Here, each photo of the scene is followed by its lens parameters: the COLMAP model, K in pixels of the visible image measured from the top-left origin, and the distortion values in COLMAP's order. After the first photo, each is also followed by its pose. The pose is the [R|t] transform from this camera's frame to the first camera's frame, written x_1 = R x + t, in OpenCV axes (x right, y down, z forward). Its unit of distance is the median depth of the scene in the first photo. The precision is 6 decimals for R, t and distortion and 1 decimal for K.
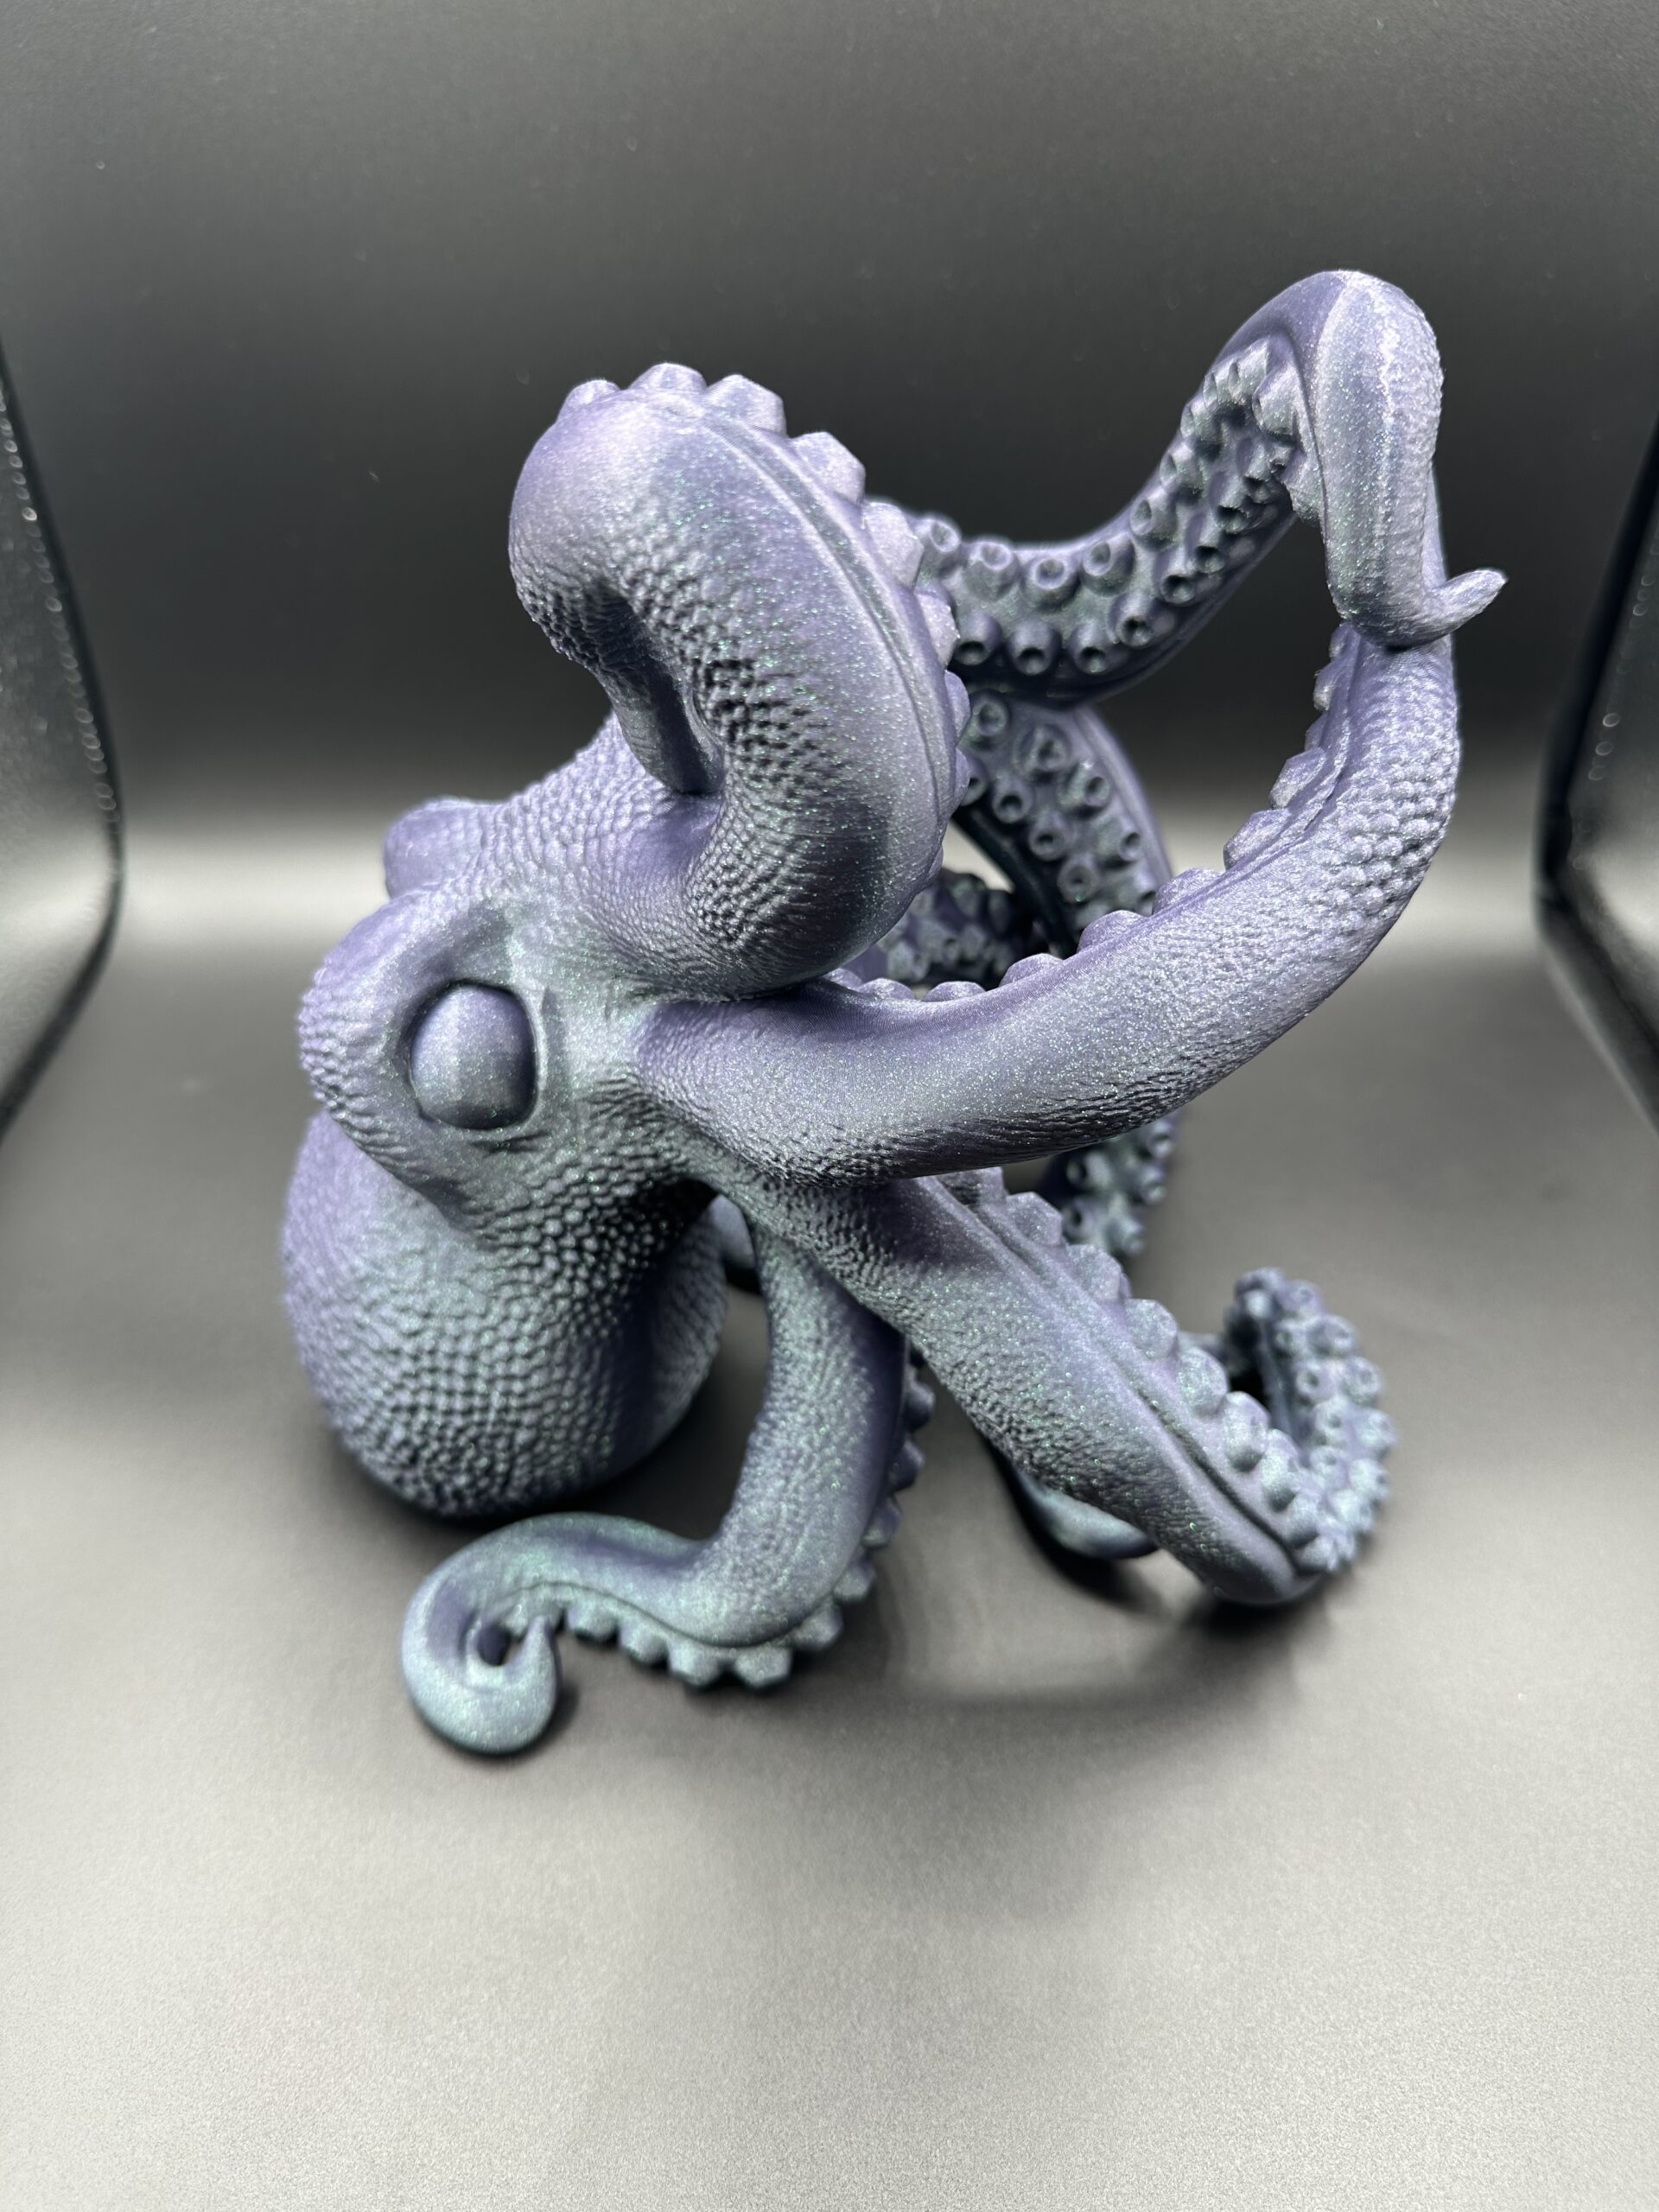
lens RADIAL K [[1560.3, 0, 840.8], [0, 1560.3, 1104.2], [0, 0, 1]] dist [-0.034925, 0.011582]
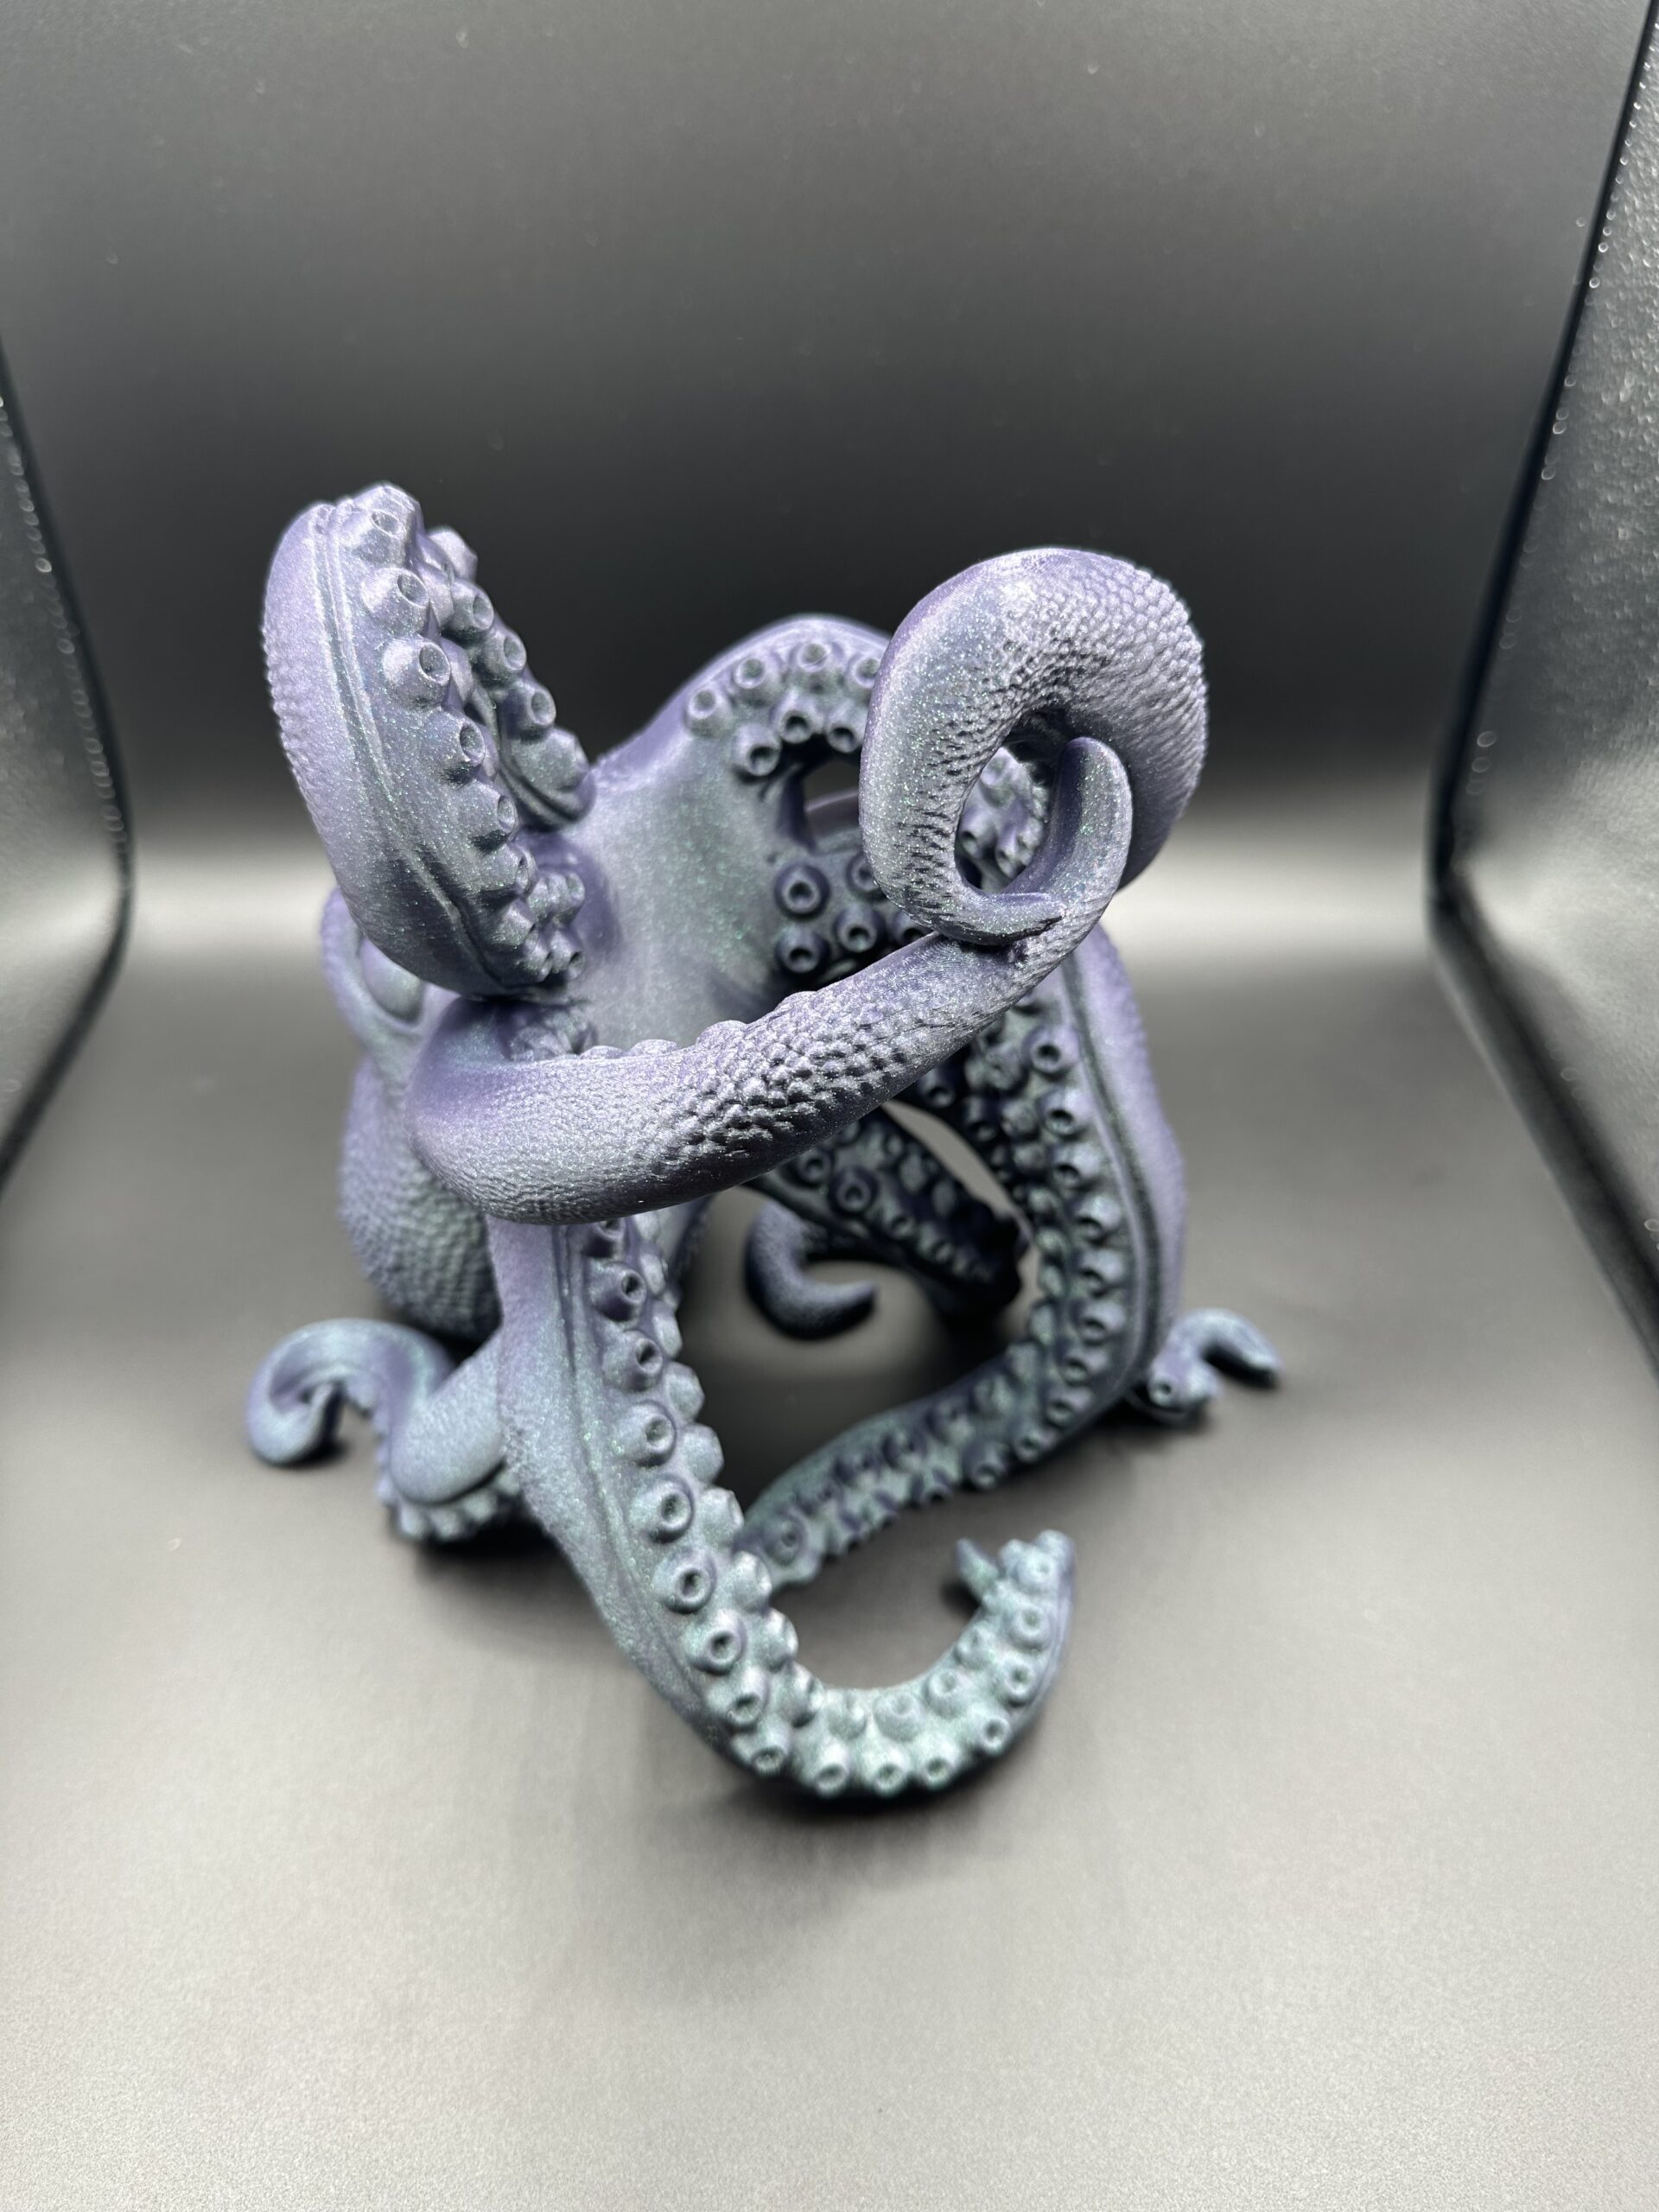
lens RADIAL K [[1541.6, 0, 816.4], [0, 1541.6, 1087.6], [0, 0, 1]] dist [-0.027602, 0.009369]
pose [[0.999957, -0.007245, 0.005814, 0.016195], [0.007192, 0.999932, 0.009156, -0.018392], [-0.005880, -0.009114, 0.999941, -0.103077]]
